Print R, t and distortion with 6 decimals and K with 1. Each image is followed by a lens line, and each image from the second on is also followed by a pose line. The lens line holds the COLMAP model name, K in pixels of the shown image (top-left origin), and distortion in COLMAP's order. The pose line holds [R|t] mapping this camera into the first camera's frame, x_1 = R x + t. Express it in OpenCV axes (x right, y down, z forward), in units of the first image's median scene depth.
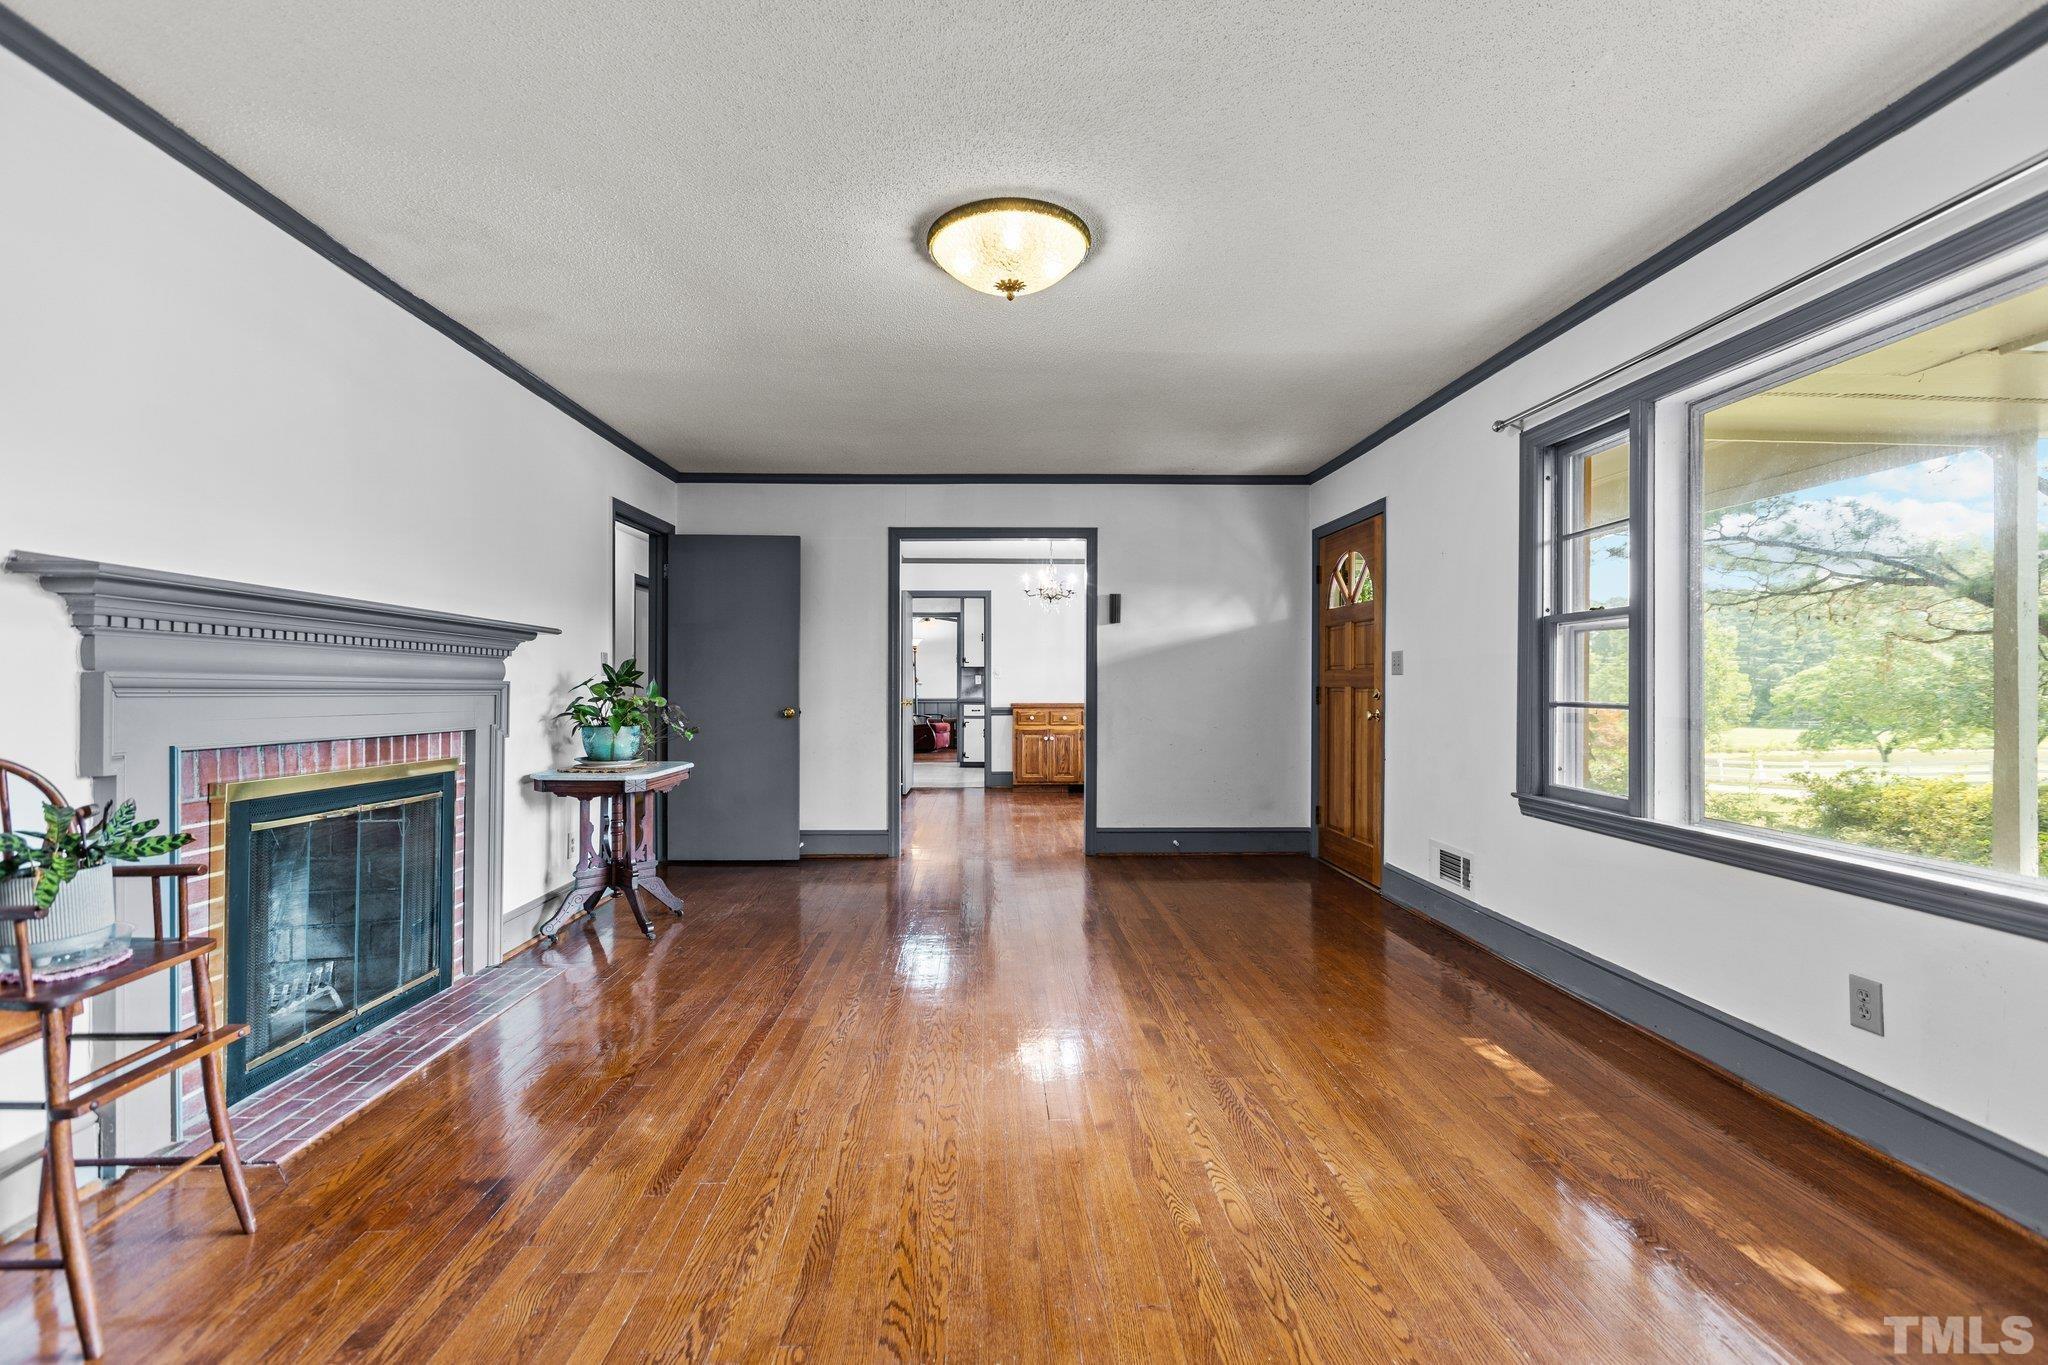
lens RADIAL K [[899.2, 0, 1022.0], [0, 899.2, 682.1], [0, 0, 1]] dist [0.003221, -0.000036]
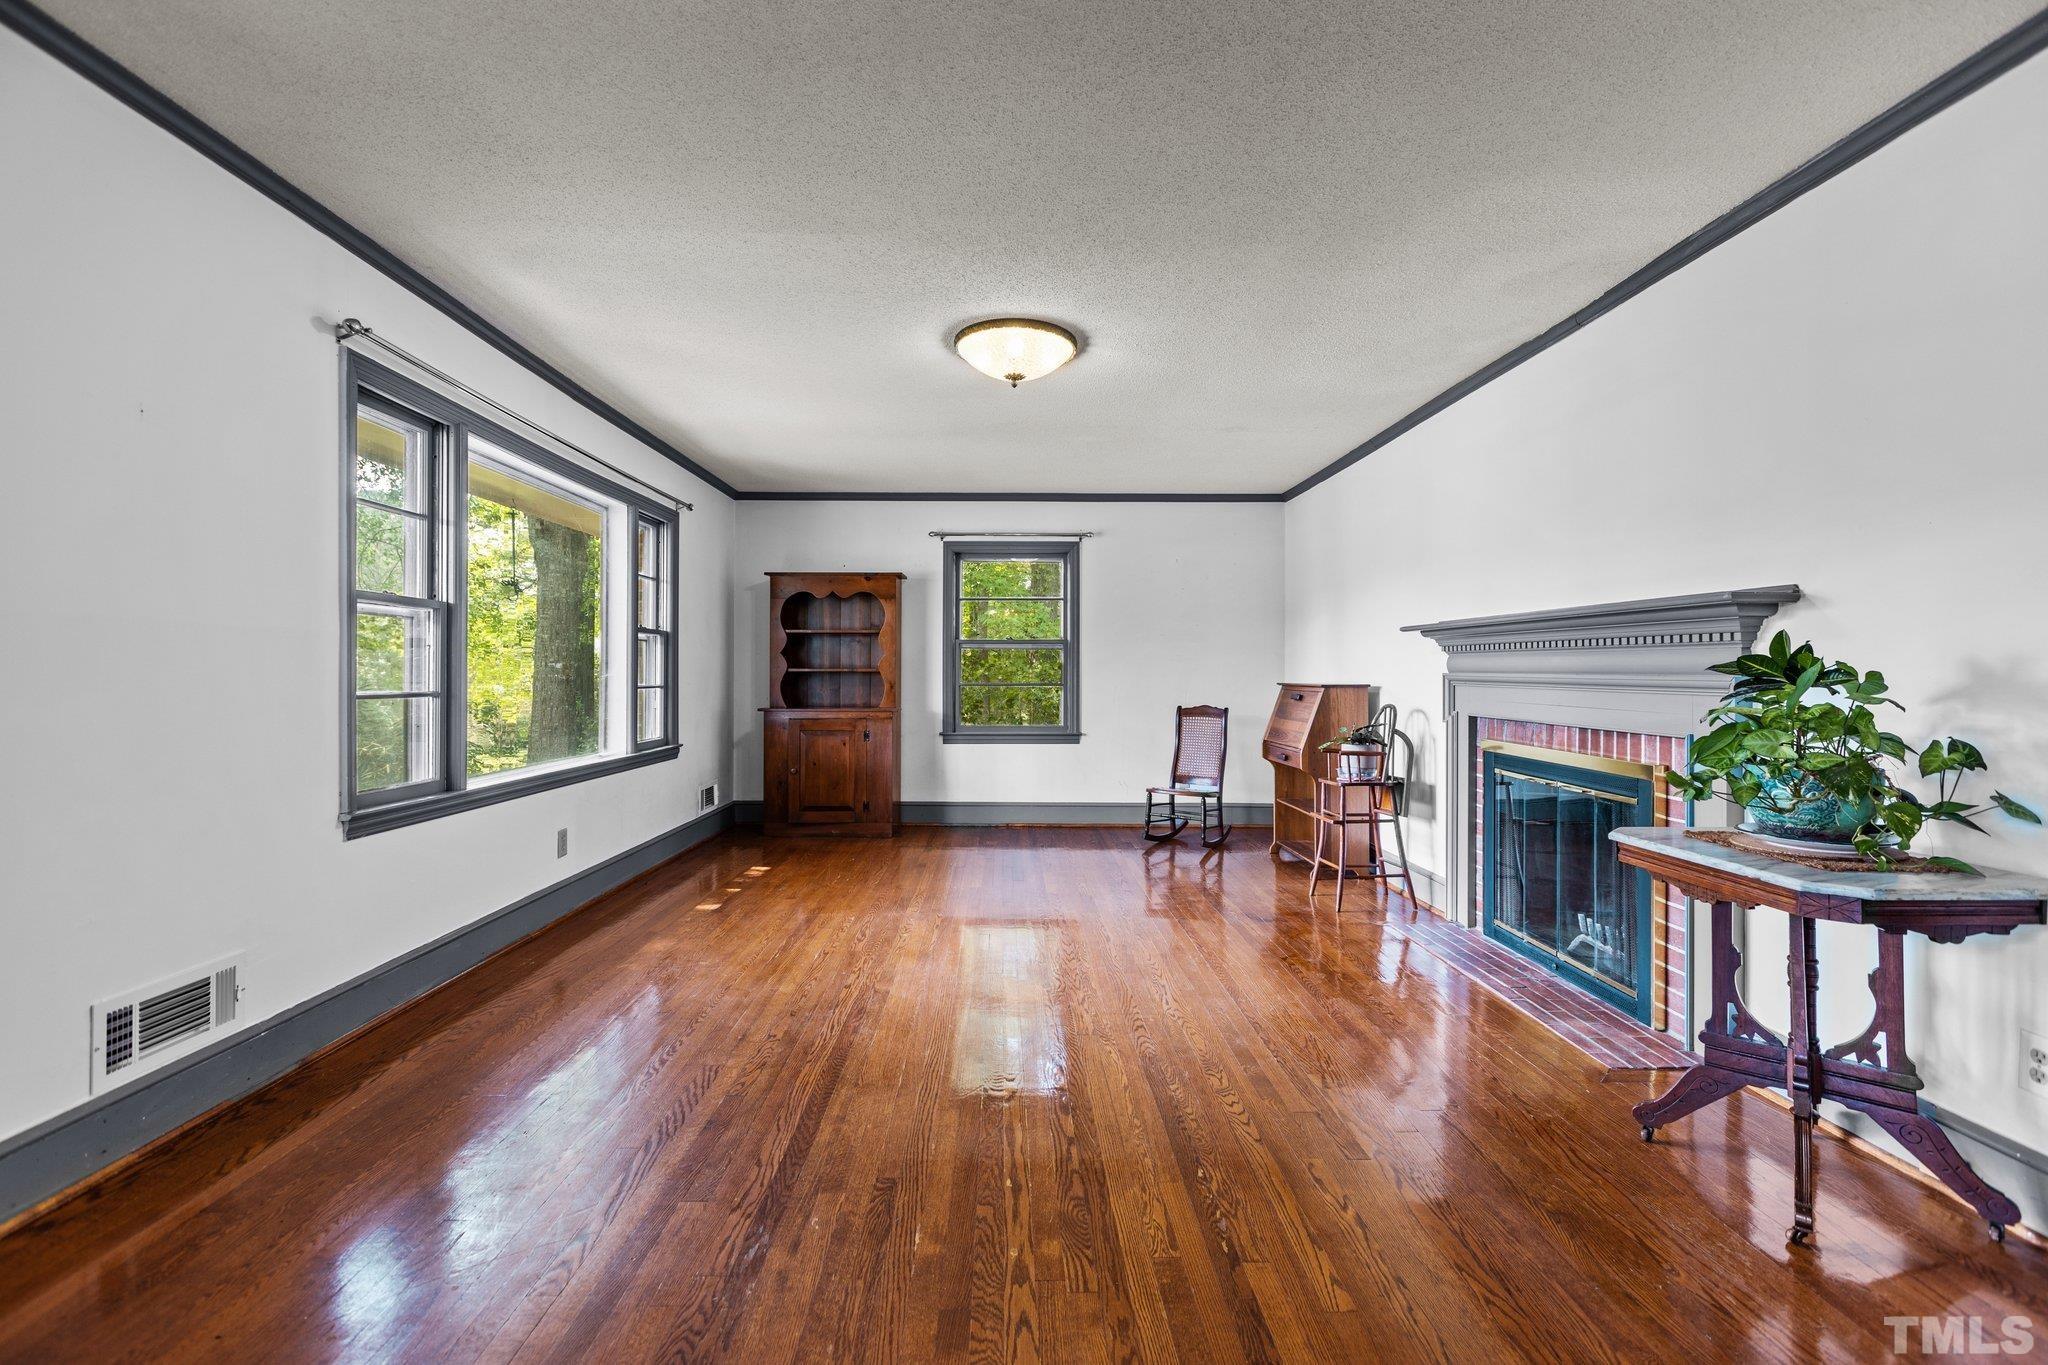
lens RADIAL K [[899.2, 0, 1020.8], [0, 899.2, 675.8], [0, 0, 1]] dist [0.003221, -0.000036]
pose [[-0.999806, -0.006063, 0.018756, -0.043668], [-0.006131, 0.999975, -0.003584, 0.004874], [-0.018734, -0.003699, -0.999818, 2.043688]]
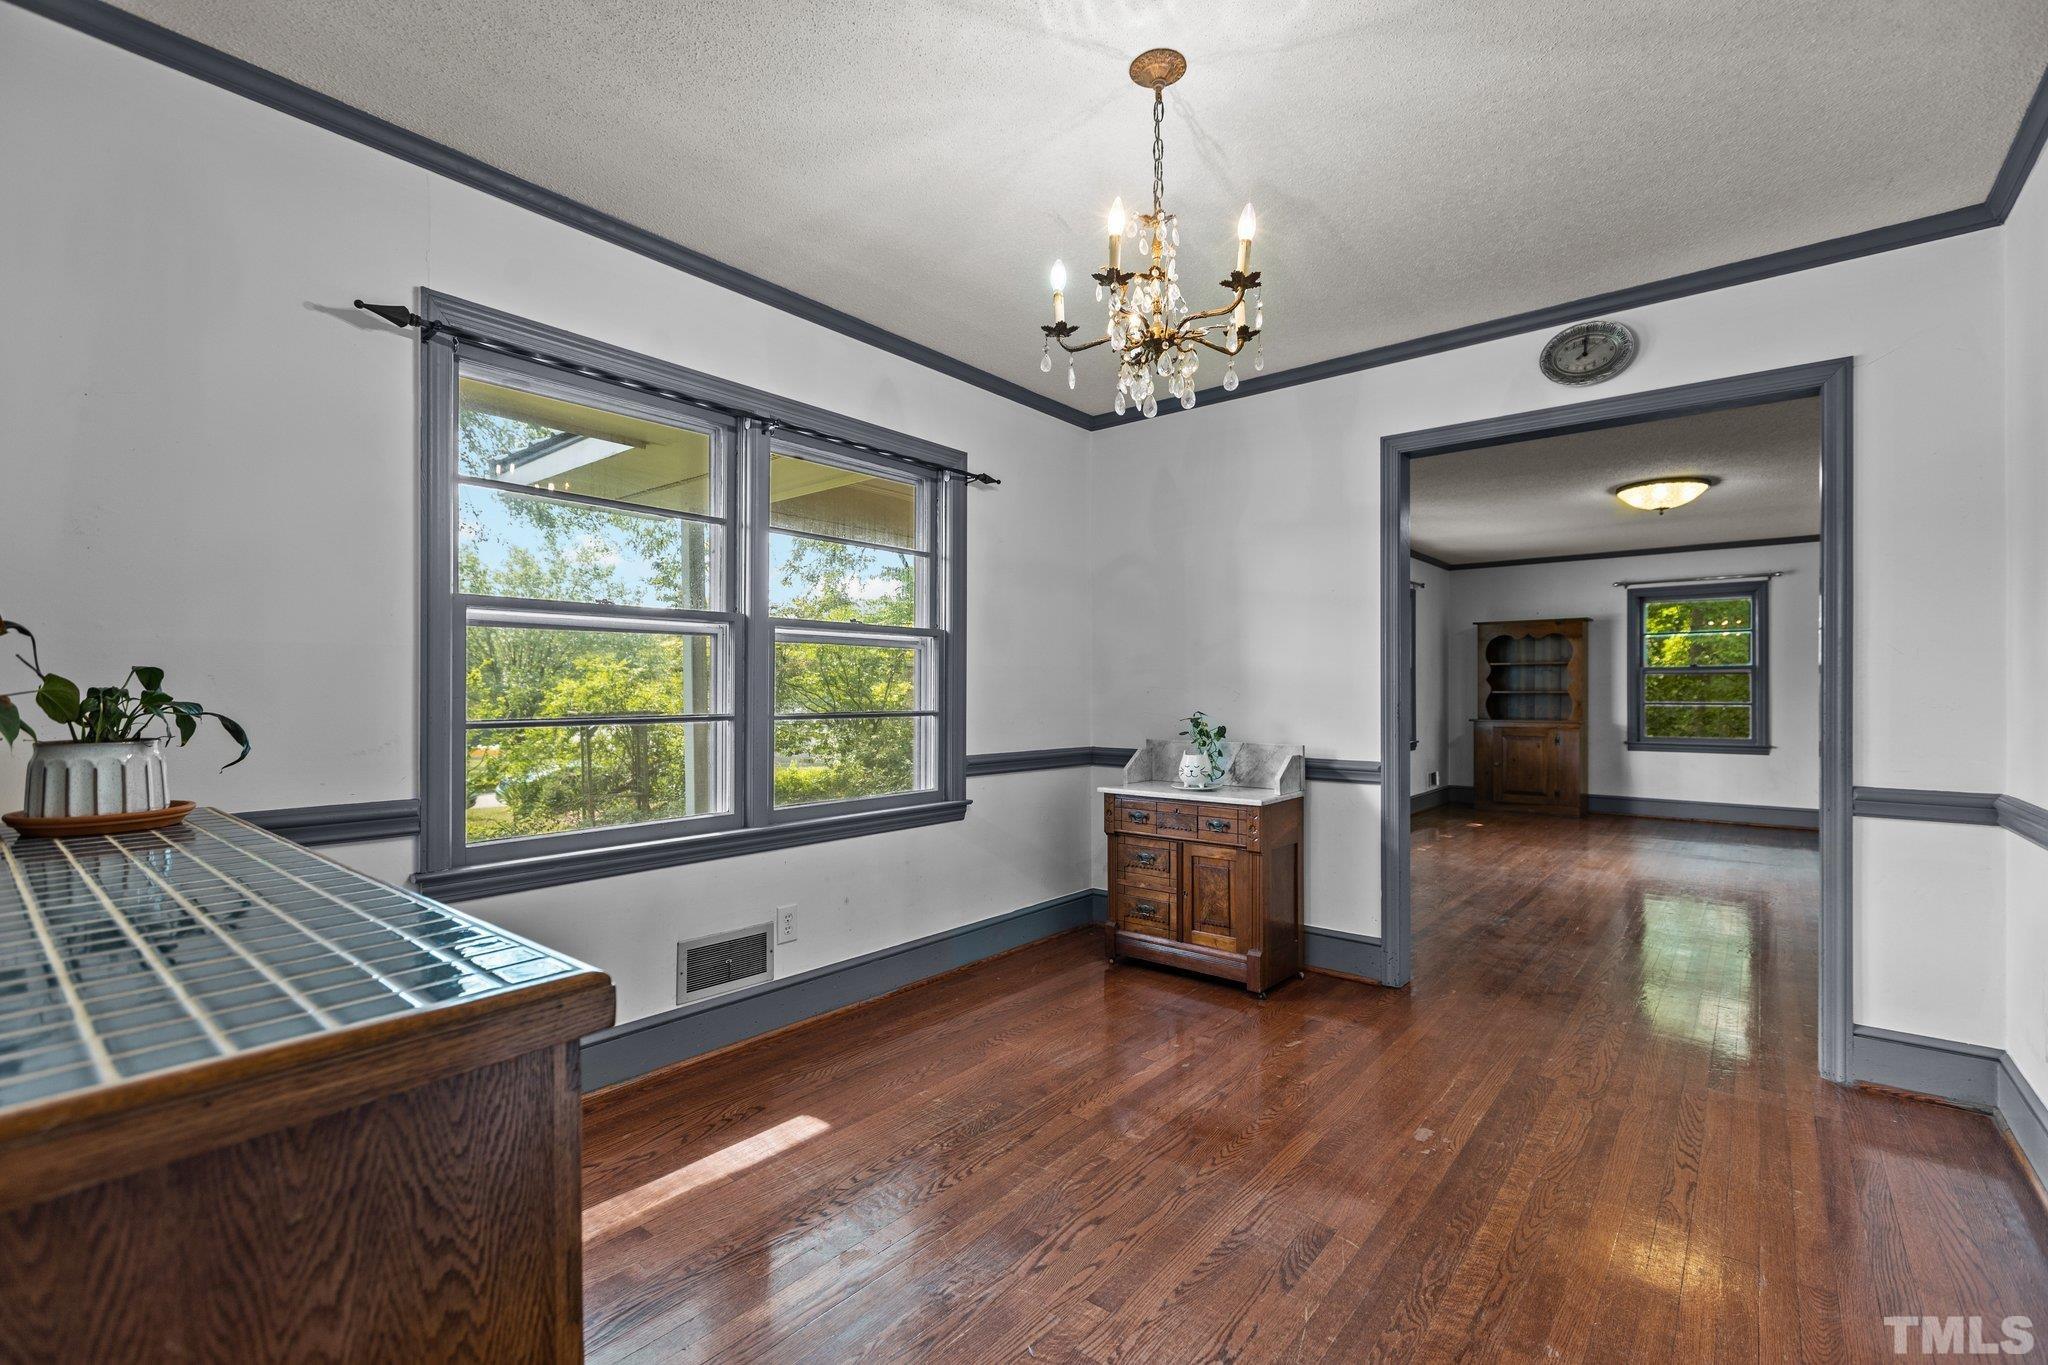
lens RADIAL K [[899.2, 0, 1017.3], [0, 899.2, 691.6], [0, 0, 1]] dist [0.003221, -0.000036]
pose [[-0.743395, -0.002378, 0.668848, -0.262637], [-0.005180, 0.999984, -0.002202, -0.000190], [-0.668833, -0.005102, -0.743396, 3.123758]]
